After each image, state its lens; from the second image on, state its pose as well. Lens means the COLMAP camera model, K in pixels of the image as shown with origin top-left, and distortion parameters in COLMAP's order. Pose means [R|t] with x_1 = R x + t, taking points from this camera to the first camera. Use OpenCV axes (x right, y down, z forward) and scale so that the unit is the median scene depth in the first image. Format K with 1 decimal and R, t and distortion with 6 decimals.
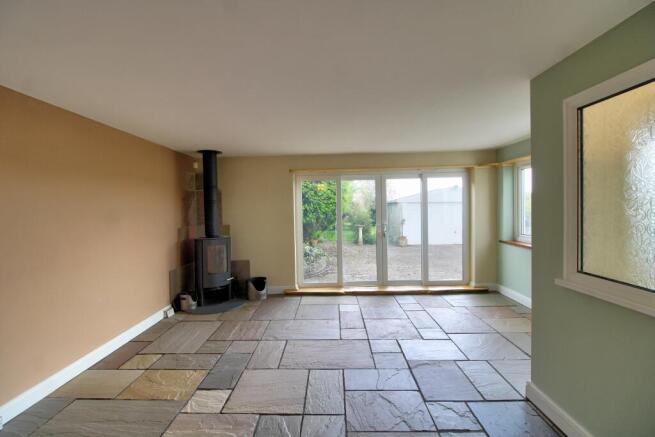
lens RADIAL K [[305.7, 0, 325.0], [0, 305.7, 214.8], [0, 0, 1]] dist [0.000726, -0.000210]
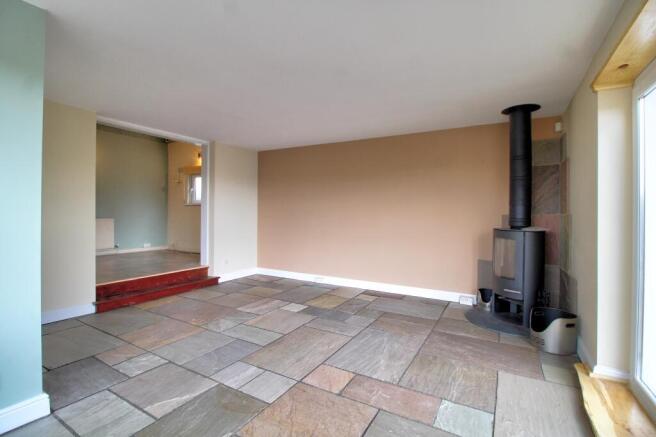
lens RADIAL K [[306.2, 0, 325.5], [0, 306.2, 214.8], [0, 0, 1]] dist [0.000726, -0.000210]
pose [[-0.486786, 0.018483, -0.873326, 0.524129], [-0.020782, 0.999248, 0.032732, 0.029323], [0.873274, 0.034083, -0.486036, 1.052839]]
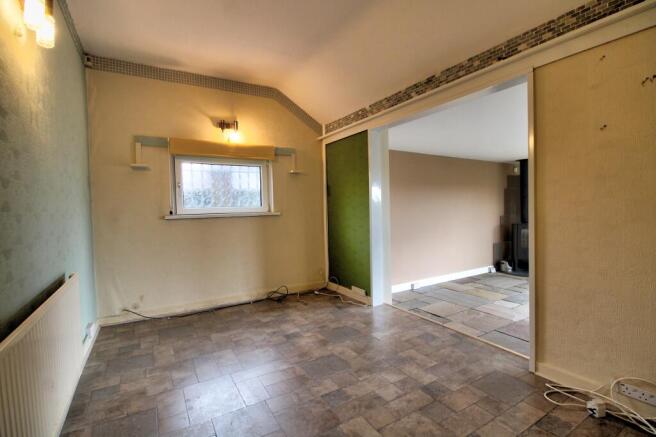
lens RADIAL K [[306.2, 0, 325.5], [0, 306.2, 214.8], [0, 0, 1]] dist [0.000726, -0.000210]
pose [[0.536725, 0.026592, -0.843338, 0.323976], [-0.009860, 0.999633, 0.025245, 0.013543], [0.843699, -0.005234, 0.536790, -0.520183]]
